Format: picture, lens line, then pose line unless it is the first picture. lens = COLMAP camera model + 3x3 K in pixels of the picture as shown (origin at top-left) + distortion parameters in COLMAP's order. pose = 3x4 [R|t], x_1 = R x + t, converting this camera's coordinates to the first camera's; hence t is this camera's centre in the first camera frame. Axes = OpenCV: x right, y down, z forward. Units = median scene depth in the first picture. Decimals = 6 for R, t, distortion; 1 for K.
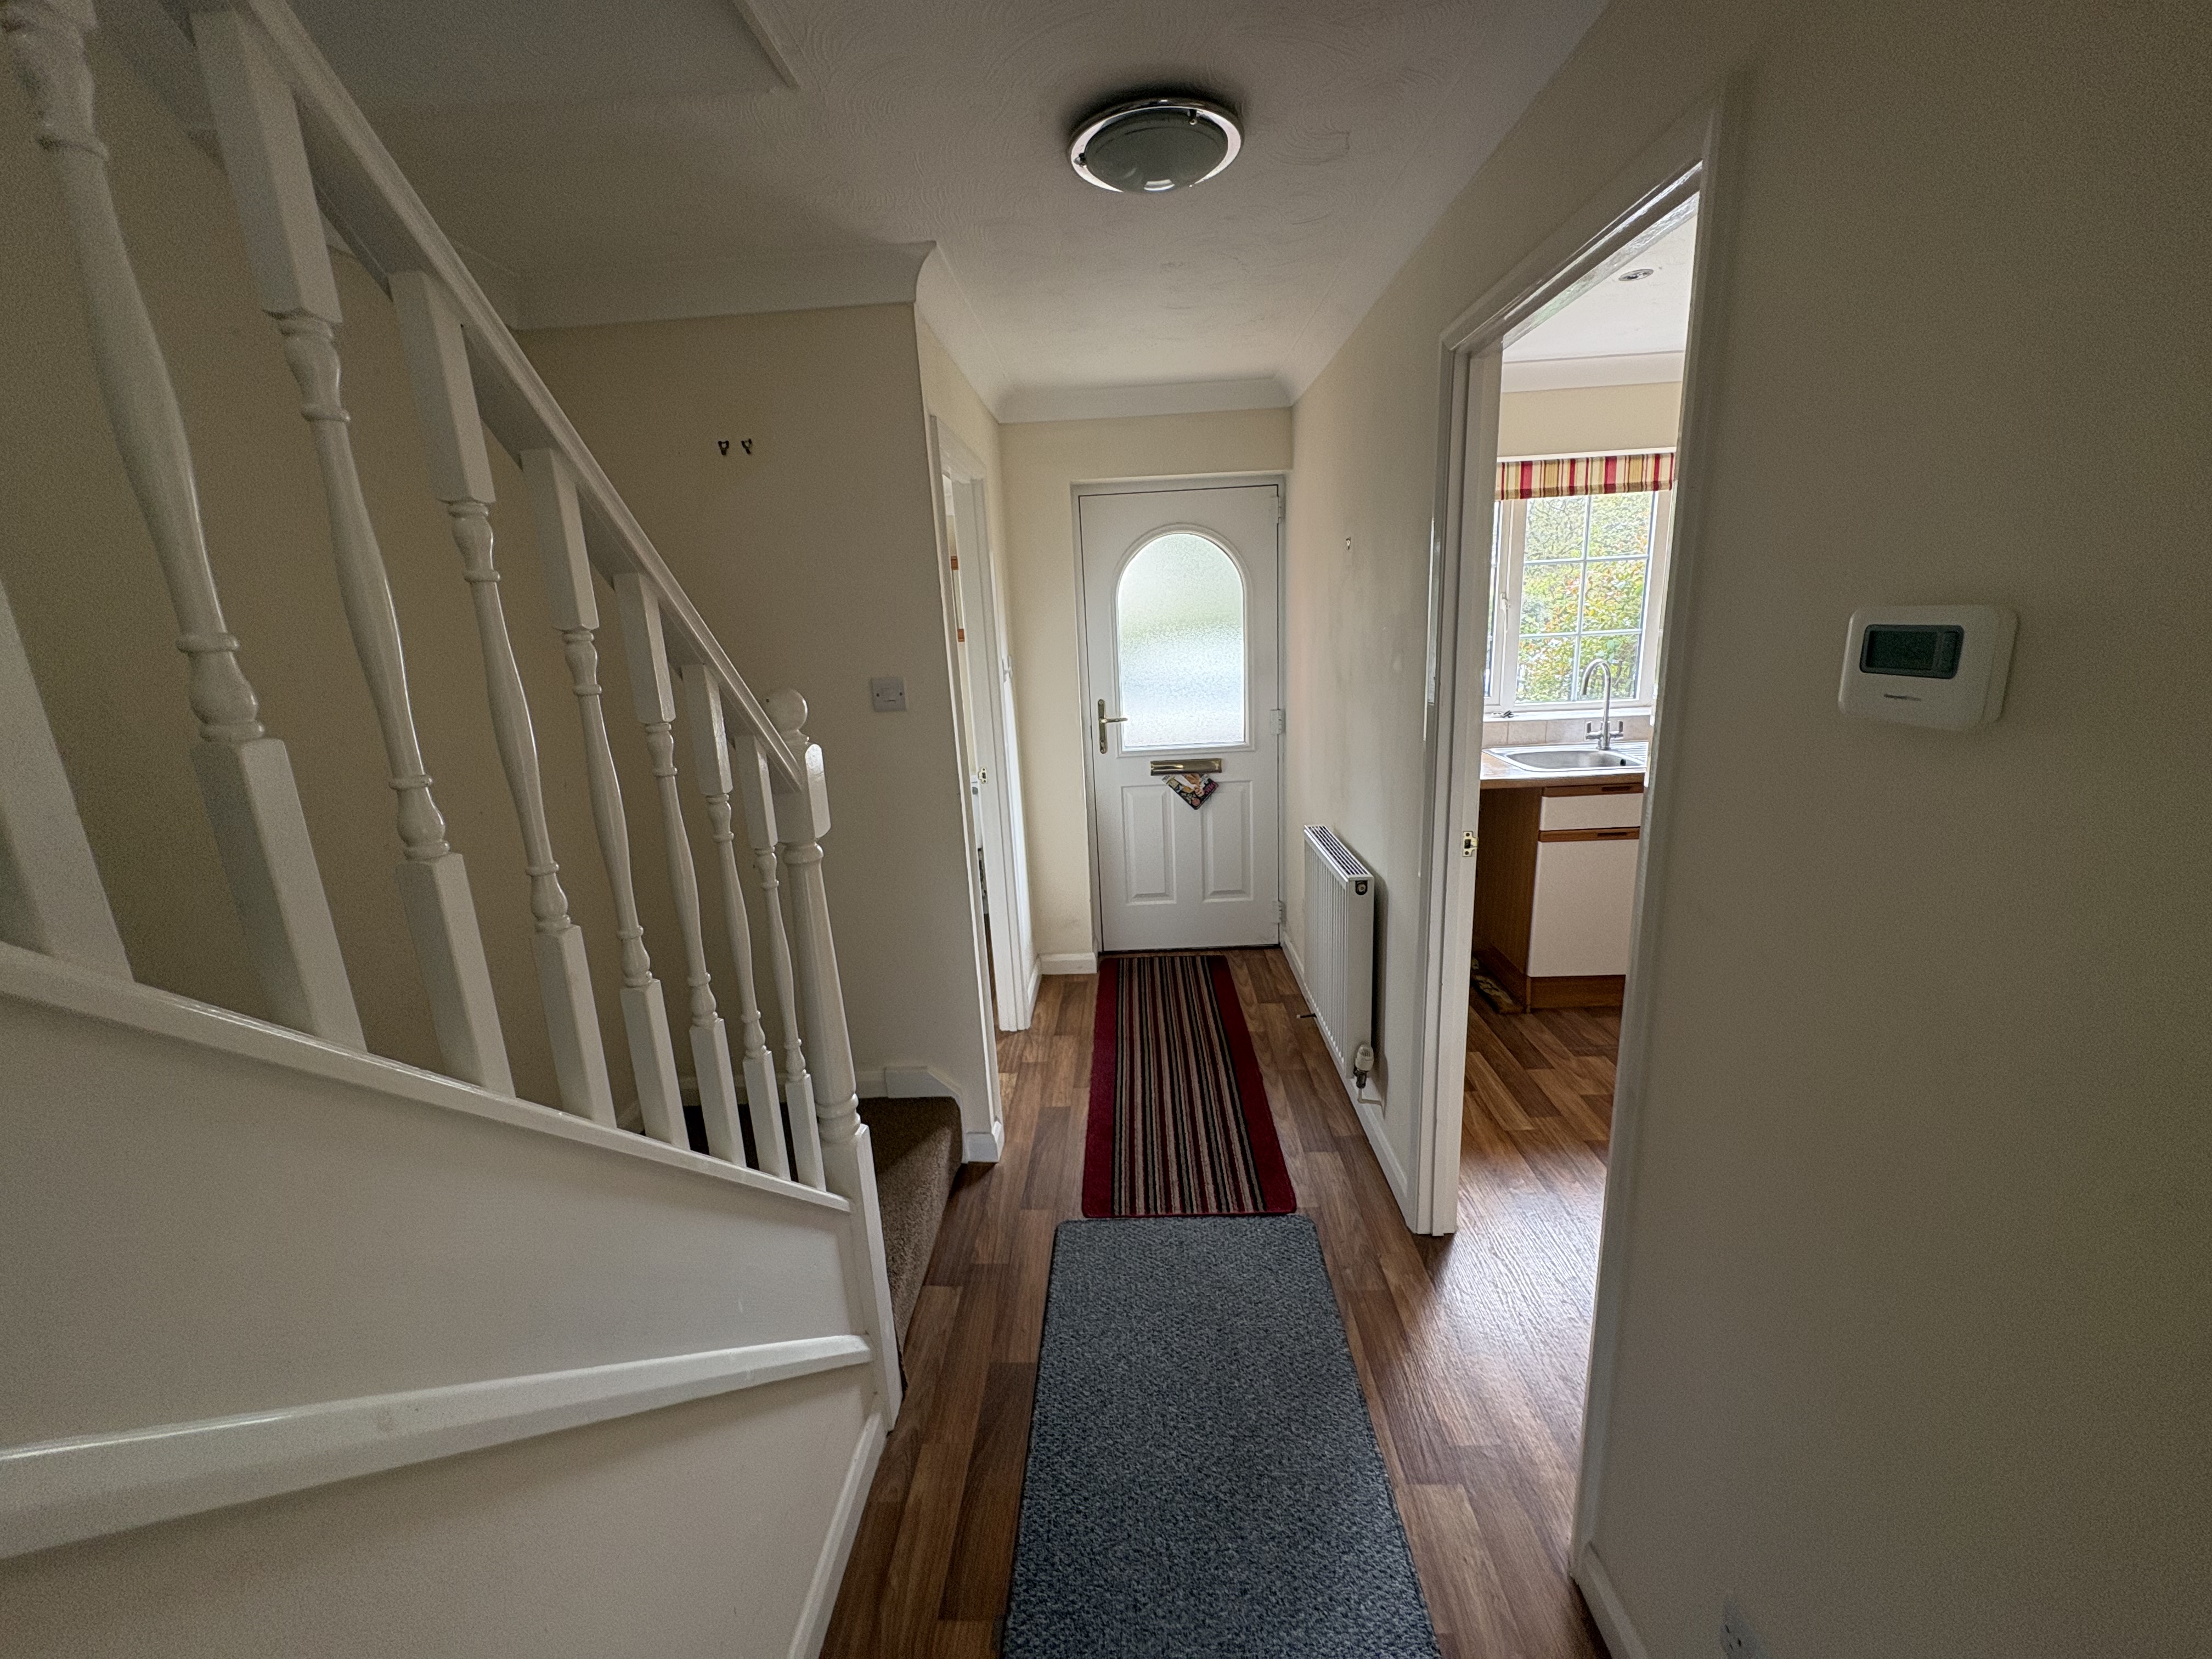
lens RADIAL K [[885.8, 0, 1105.6], [0, 885.8, 826.8], [0, 0, 1]] dist [-0.000879, -0.000219]
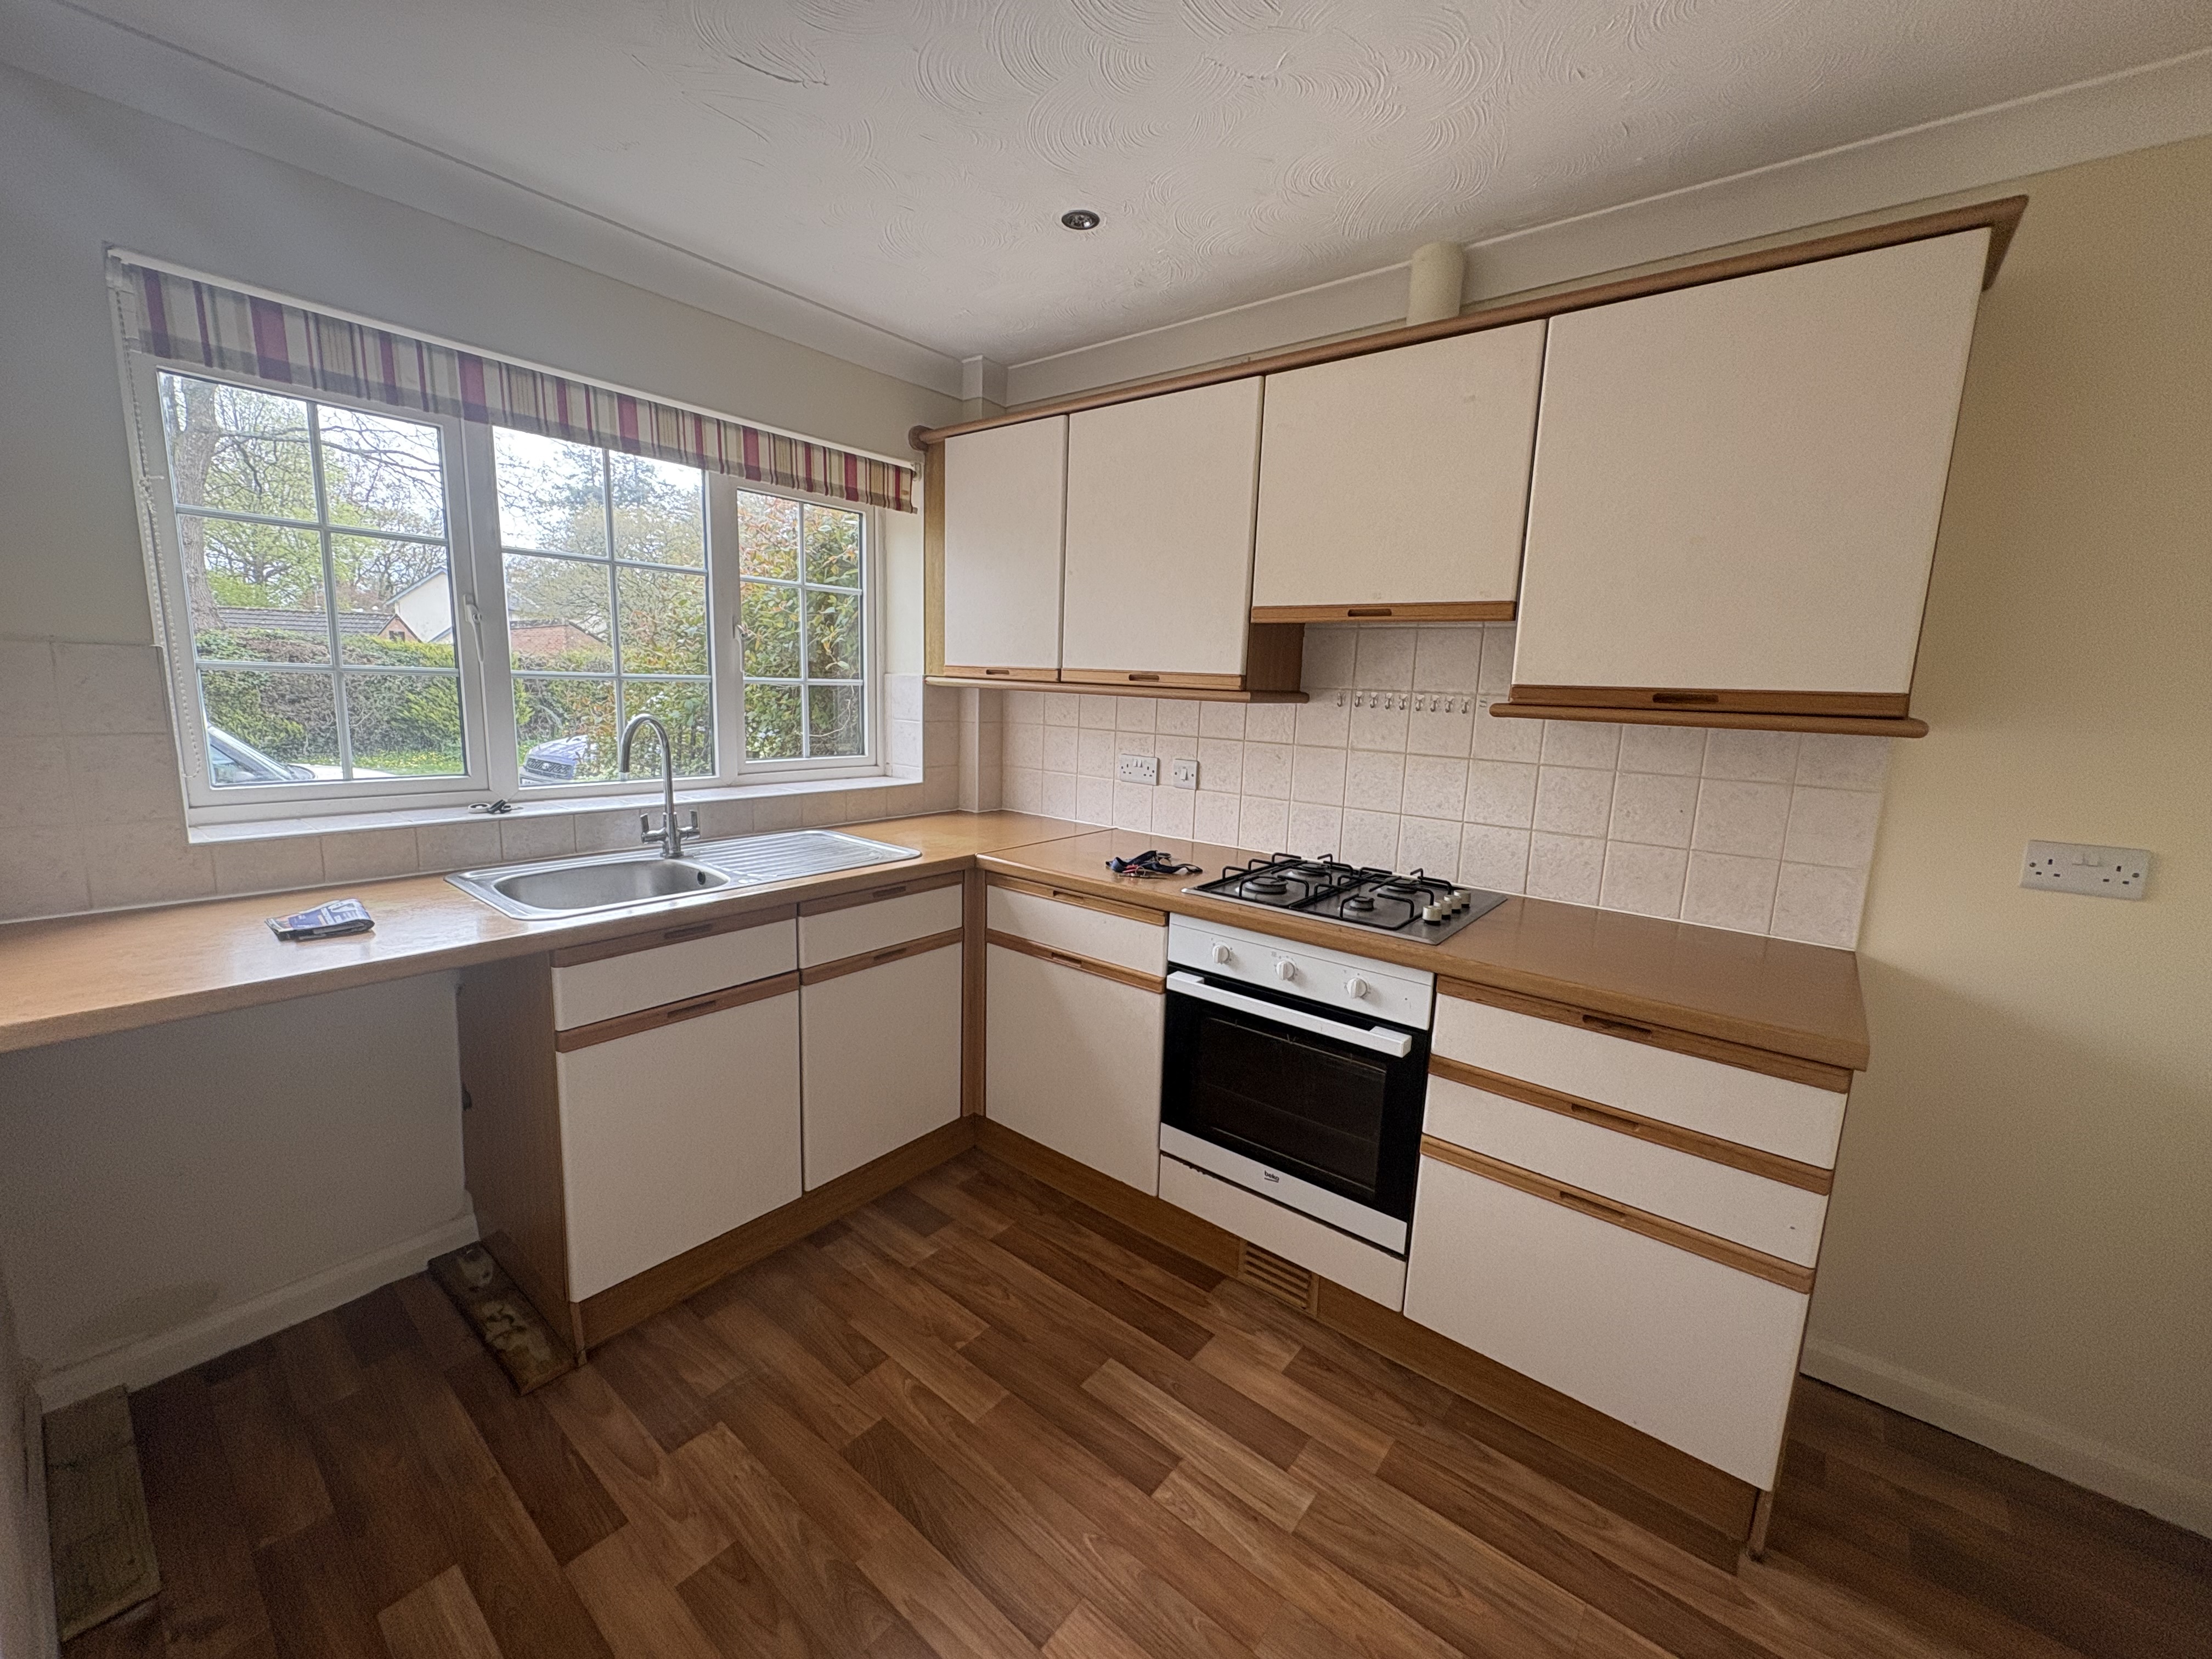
lens RADIAL K [[885.8, 0, 1107.7], [0, 885.8, 827.4], [0, 0, 1]] dist [-0.000879, -0.000219]
pose [[0.603814, -0.063938, 0.794557, 0.258692], [0.122877, 0.992330, -0.013526, -0.063715], [-0.787598, 0.105800, 0.607039, 0.382998]]
